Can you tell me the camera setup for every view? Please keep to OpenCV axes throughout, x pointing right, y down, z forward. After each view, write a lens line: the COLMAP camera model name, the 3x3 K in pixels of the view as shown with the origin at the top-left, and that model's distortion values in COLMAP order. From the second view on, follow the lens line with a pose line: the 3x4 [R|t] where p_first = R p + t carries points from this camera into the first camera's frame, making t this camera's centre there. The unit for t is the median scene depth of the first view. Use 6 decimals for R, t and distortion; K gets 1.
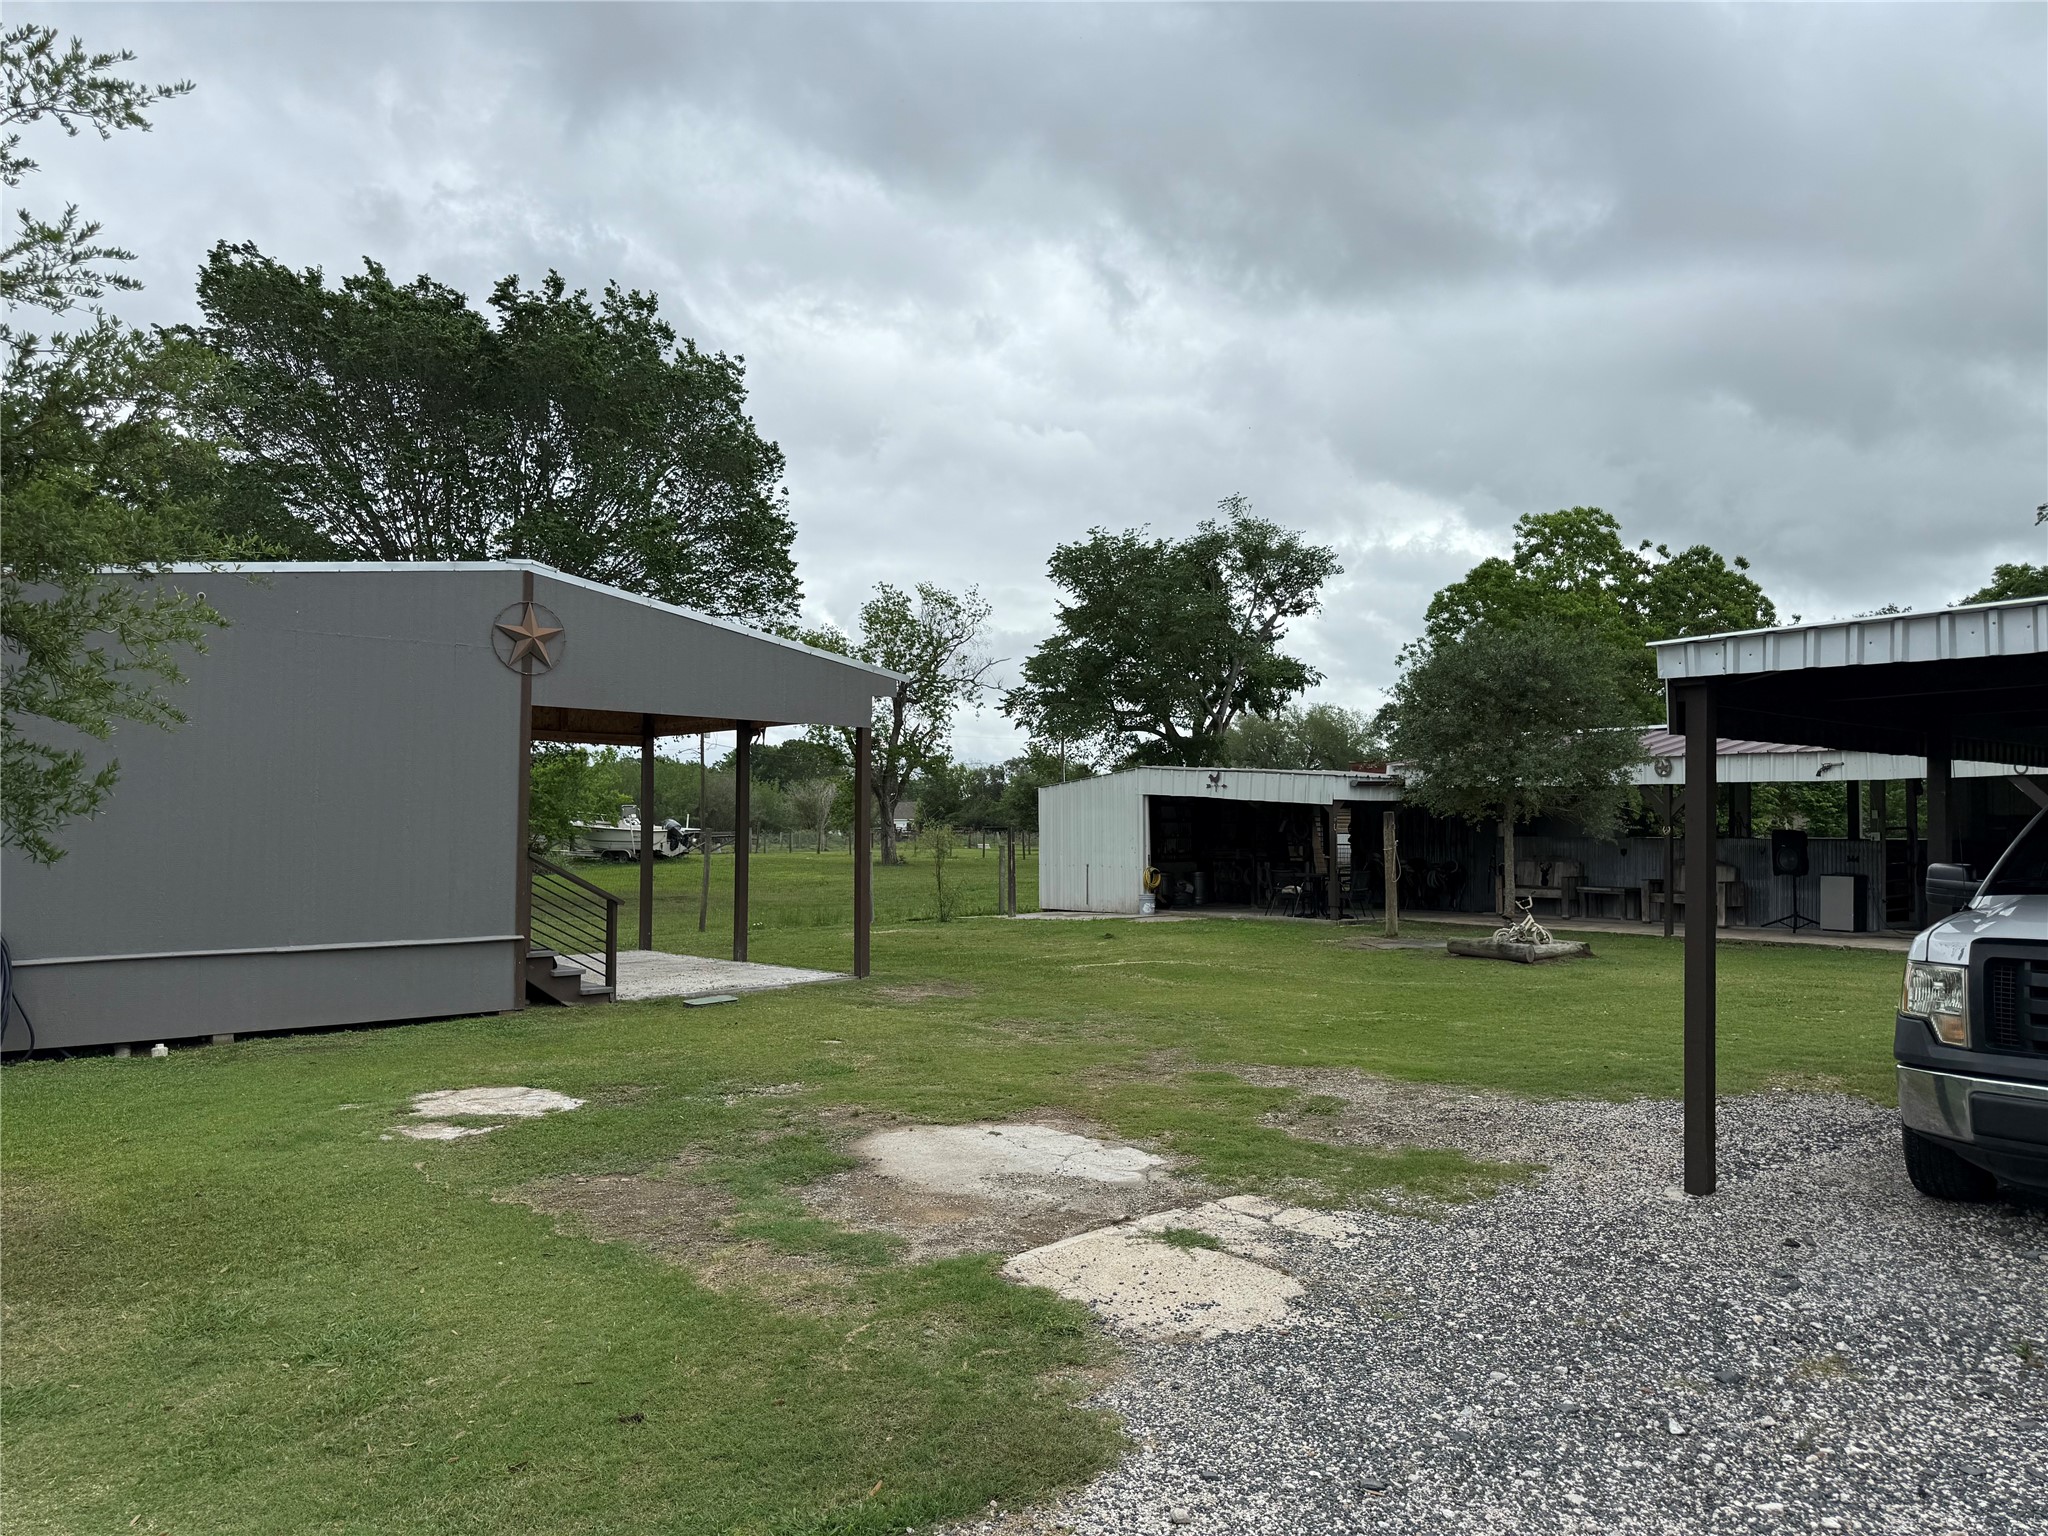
lens RADIAL K [[1449.3, 0, 1024.0], [0, 1449.3, 768.0], [0, 0, 1]] dist [0.003892, -0.009696]
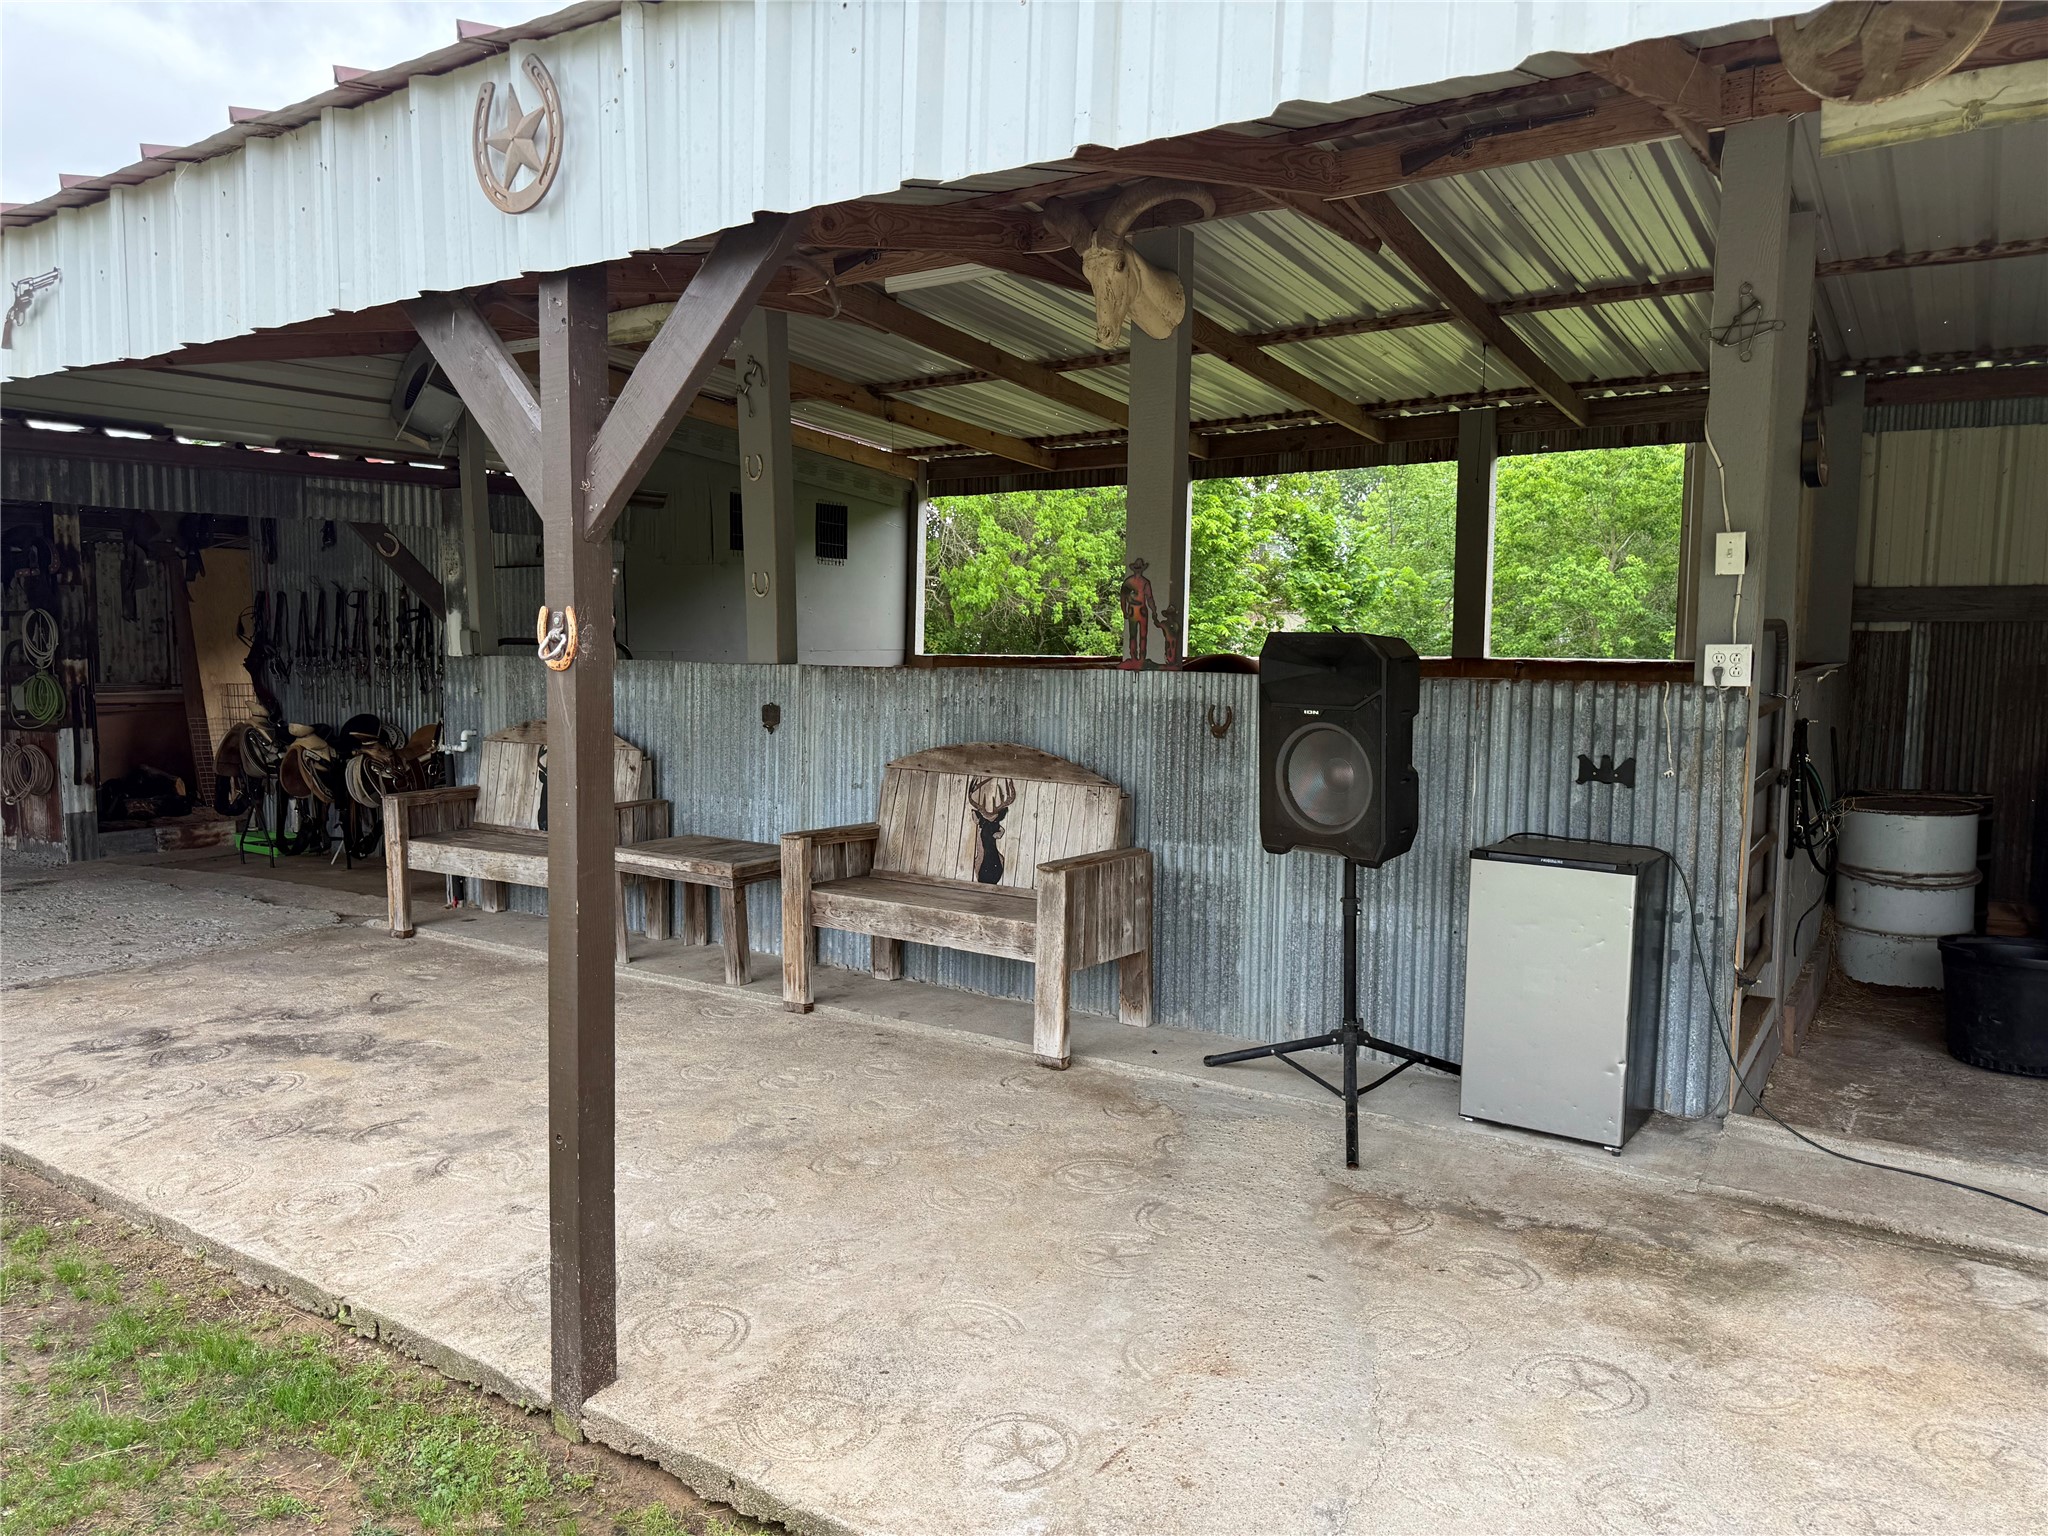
lens RADIAL K [[1449.3, 0, 1024.0], [0, 1449.3, 768.0], [0, 0, 1]] dist [0.003892, -0.009696]
pose [[0.948617, -0.030614, 0.314943, 1.560388], [-0.010604, 0.991674, 0.128334, 0.134160], [-0.316250, -0.125079, 0.940394, 3.038144]]
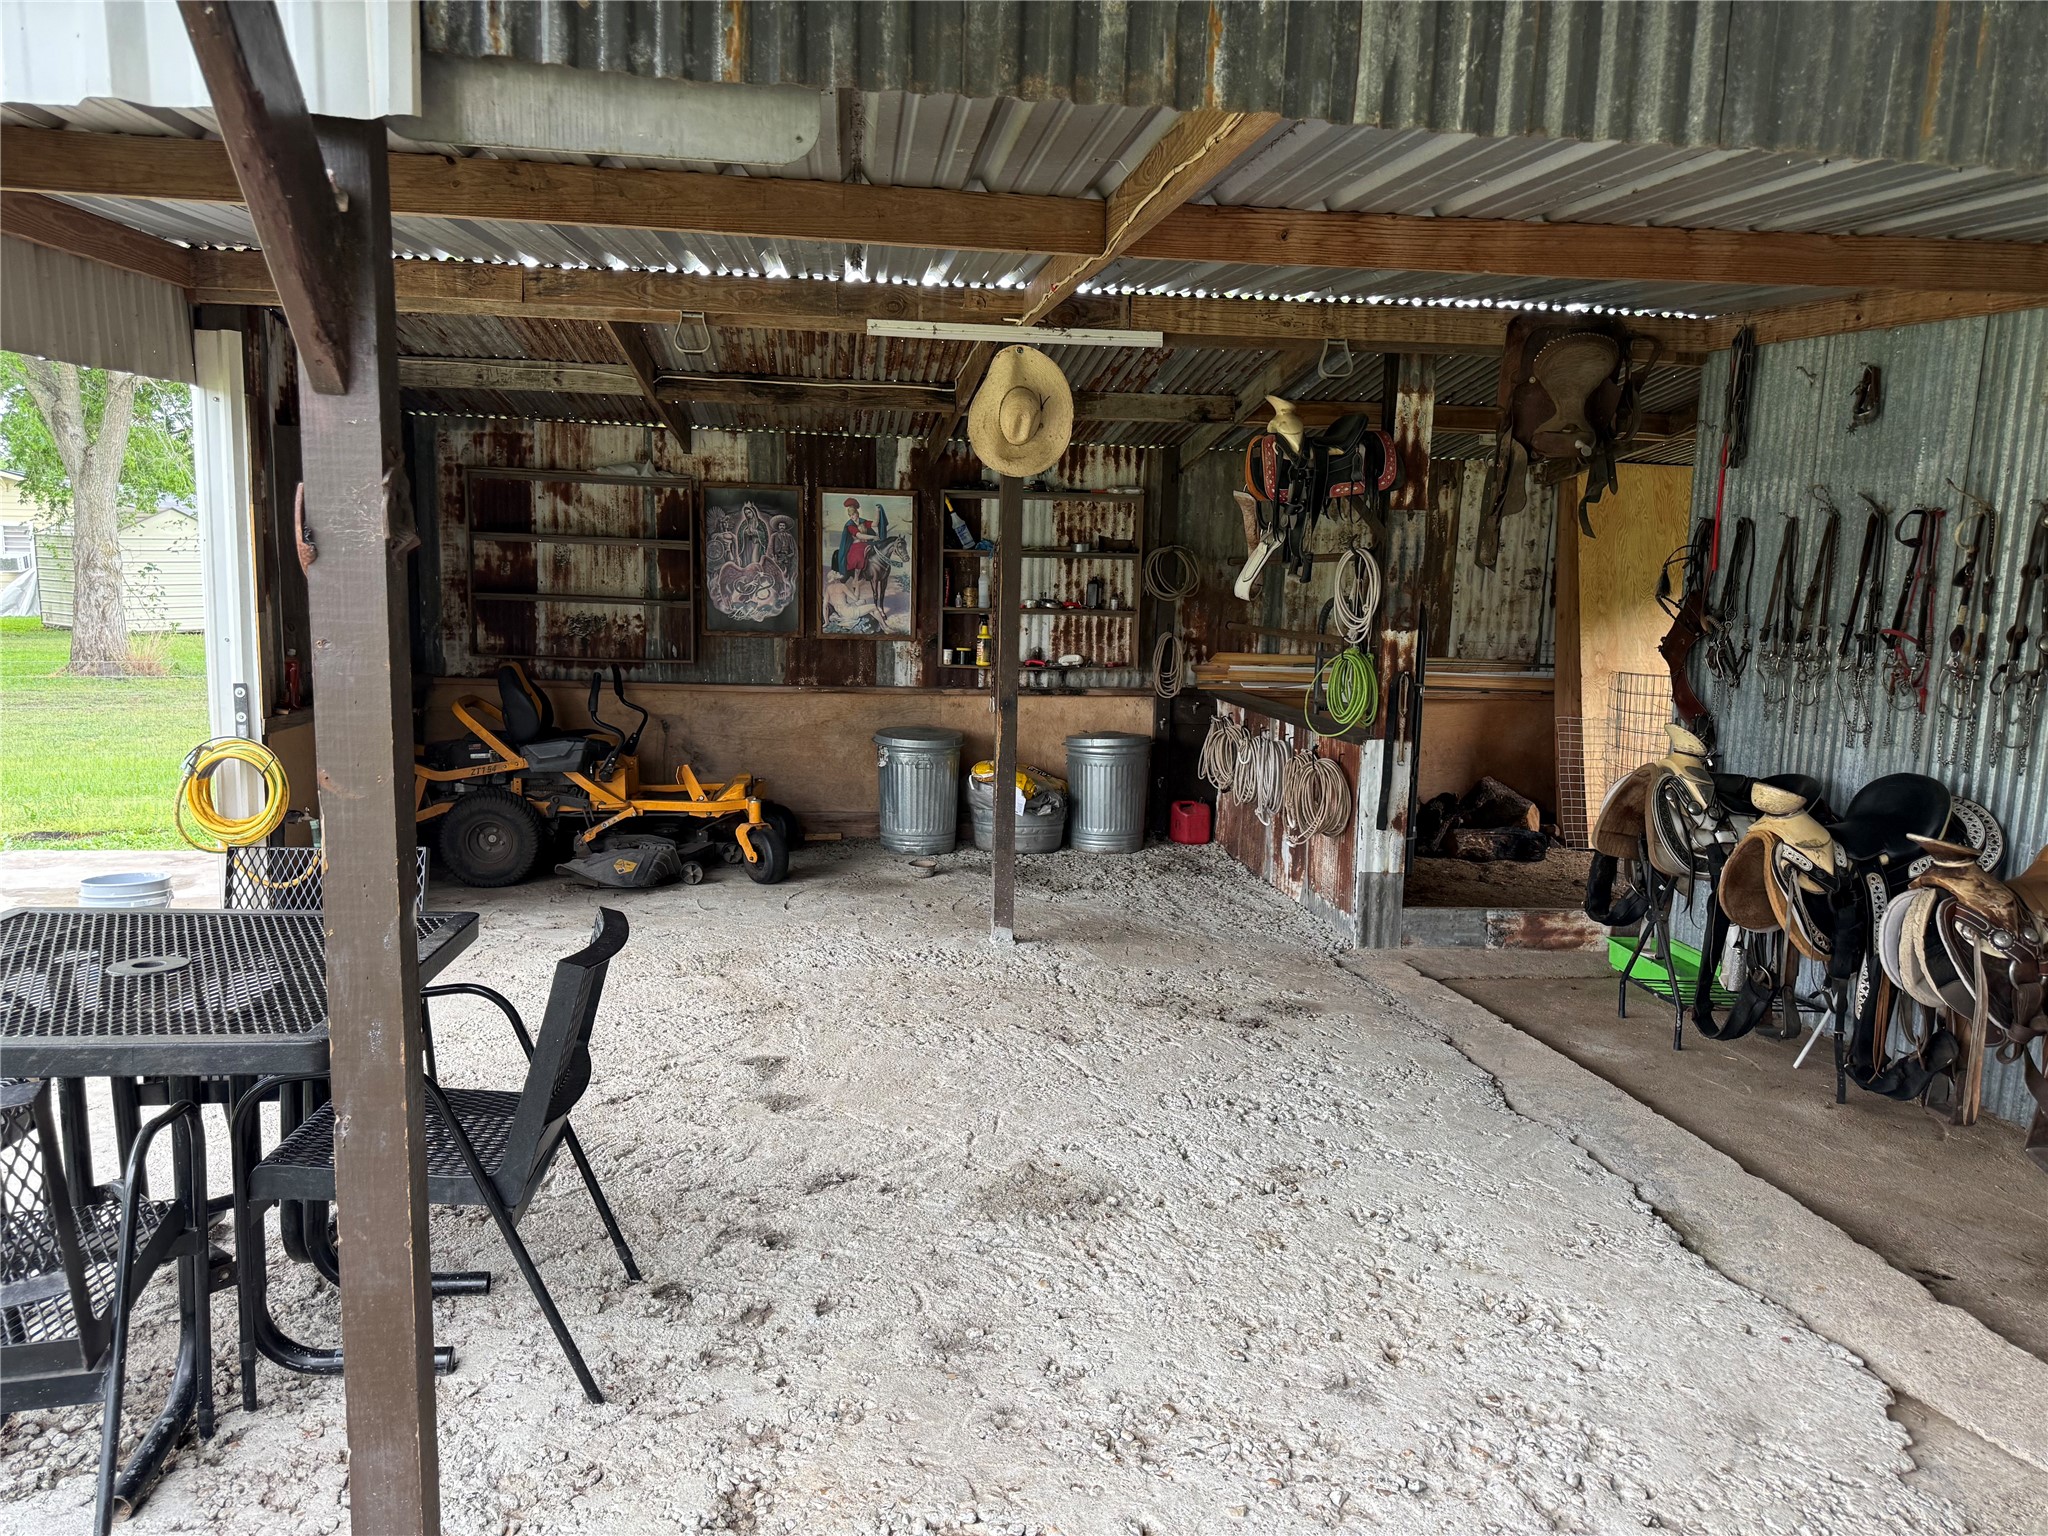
lens RADIAL K [[1445.7, 0, 1024.0], [0, 1445.7, 768.0], [0, 0, 1]] dist [0.111963, -0.153613]
pose [[0.853129, 0.088685, -0.514106, 1.508653], [-0.004994, 0.986789, 0.161936, 0.142575], [0.521676, -0.135585, 0.842301, 3.279755]]
